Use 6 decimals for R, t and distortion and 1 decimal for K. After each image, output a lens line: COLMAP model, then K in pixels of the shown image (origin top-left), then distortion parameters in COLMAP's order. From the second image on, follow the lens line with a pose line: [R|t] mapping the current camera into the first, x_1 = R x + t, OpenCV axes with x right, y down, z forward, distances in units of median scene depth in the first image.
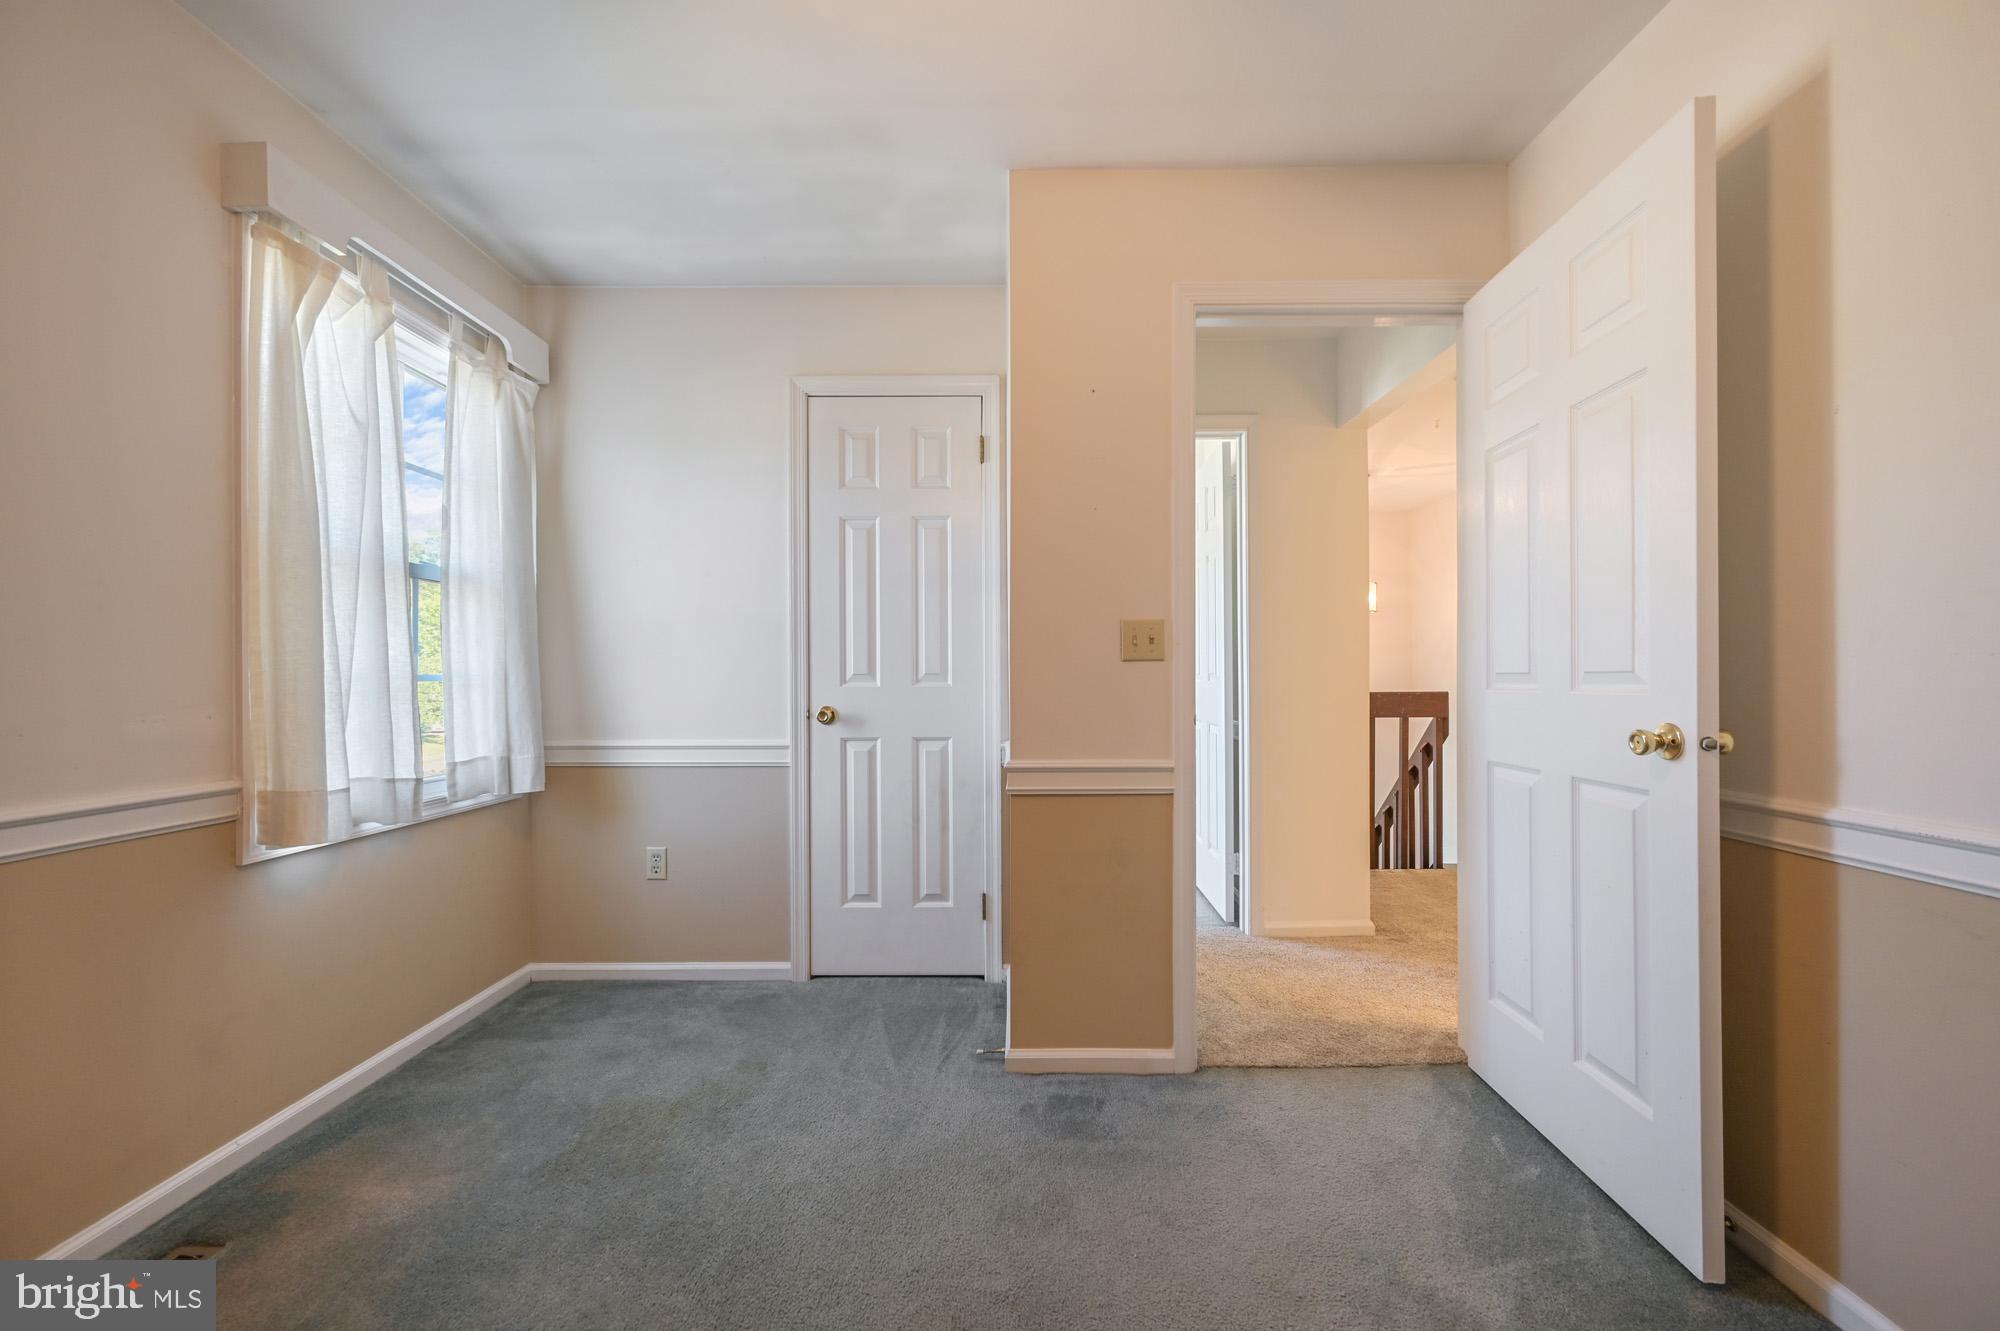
lens RADIAL K [[784.6, 0, 998.9], [0, 784.6, 671.1], [0, 0, 1]] dist [-0.000684, 0.000066]
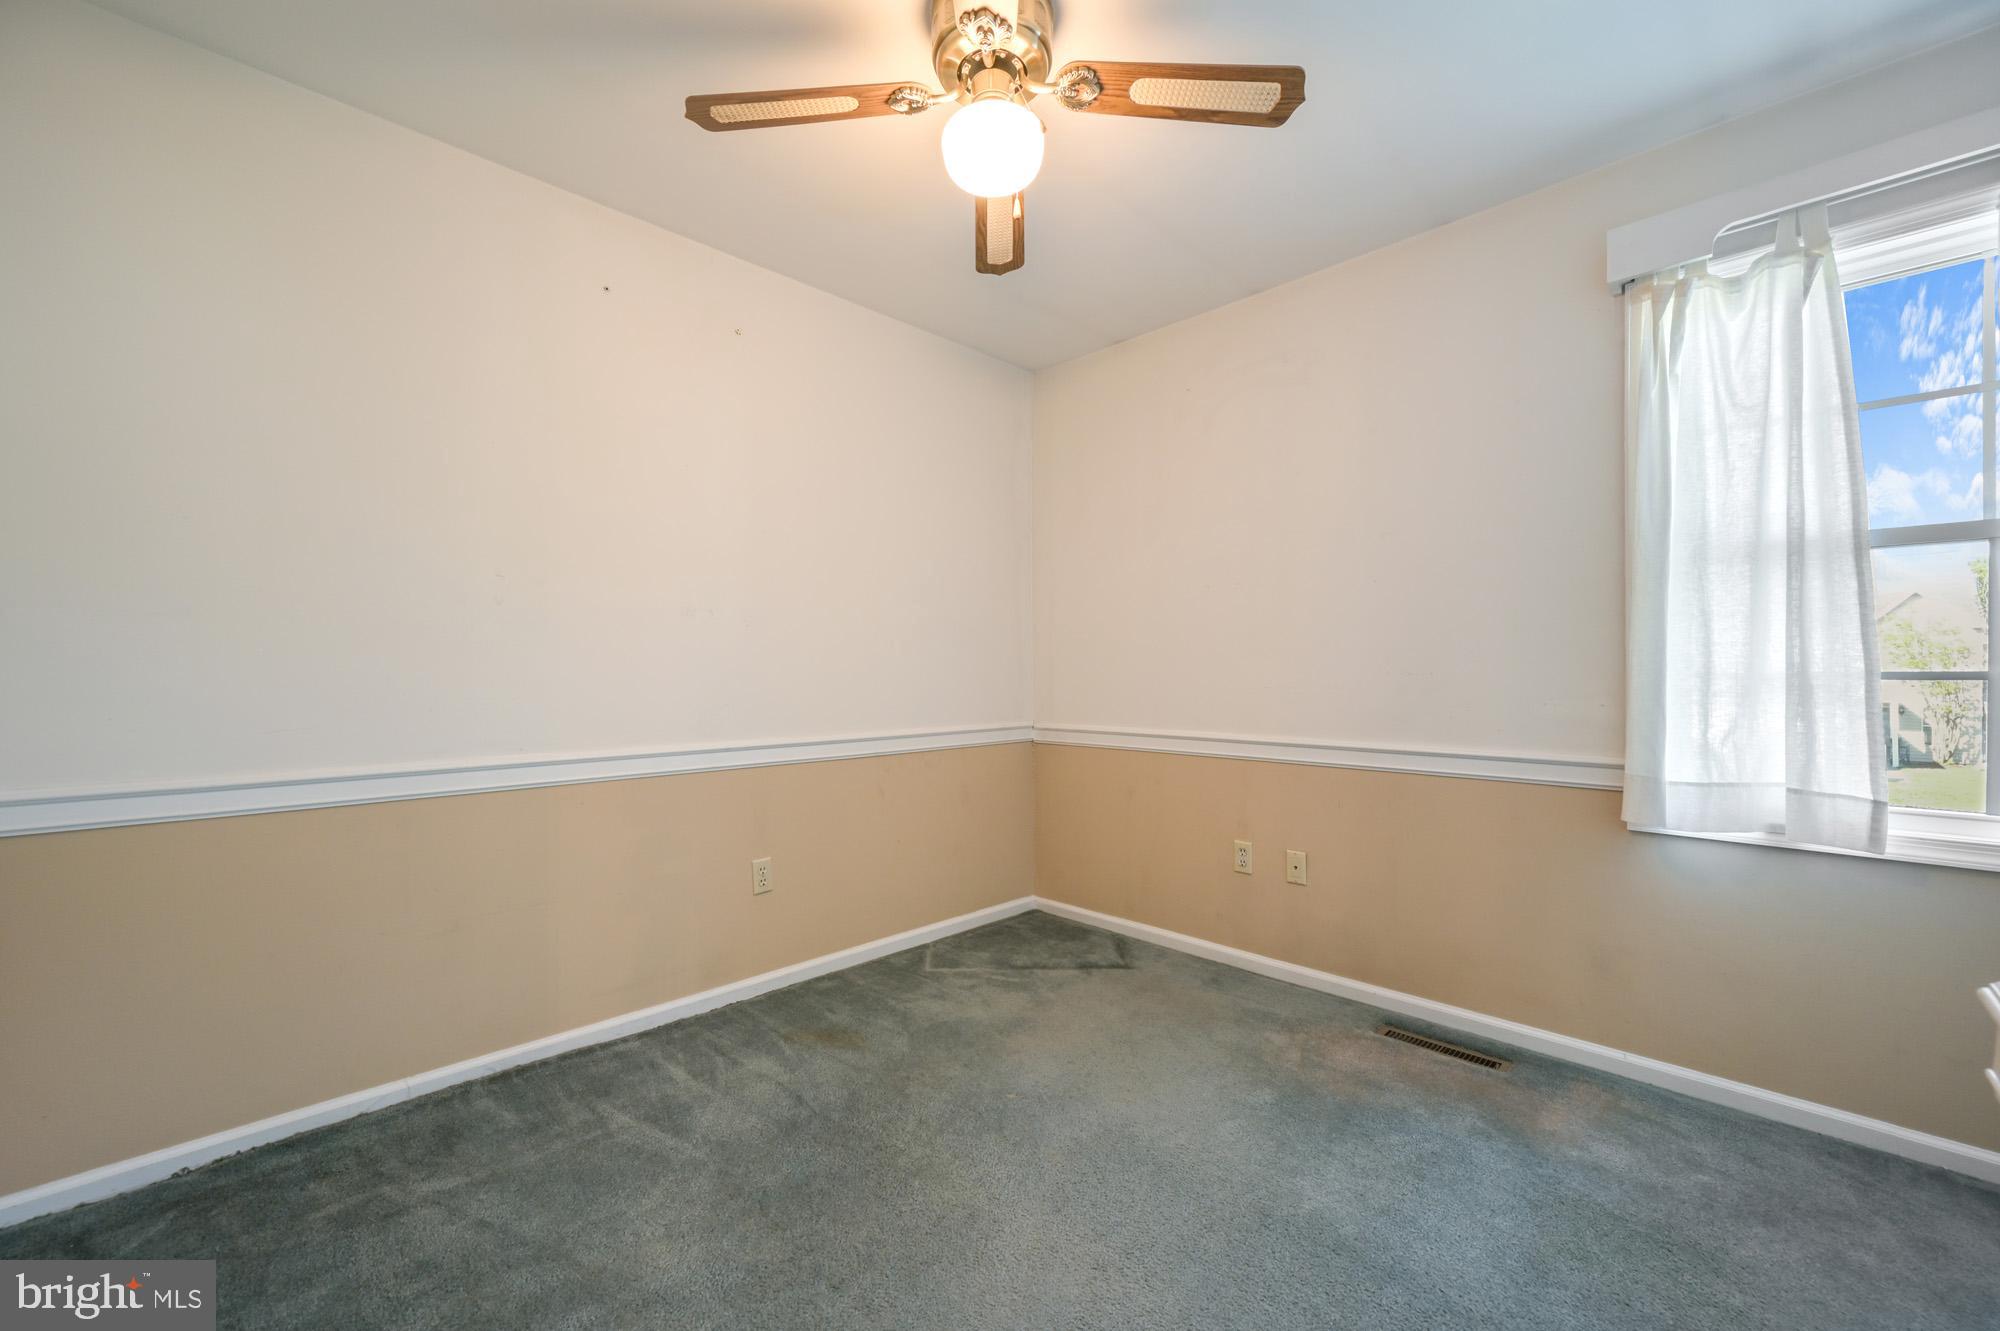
lens RADIAL K [[784.6, 0, 998.9], [0, 784.6, 671.1], [0, 0, 1]] dist [-0.000684, 0.000066]
pose [[-0.696884, 0.015305, -0.717021, 0.534051], [0.015172, 0.999863, 0.006596, -0.017335], [0.717023, -0.006282, -0.697021, 1.082469]]
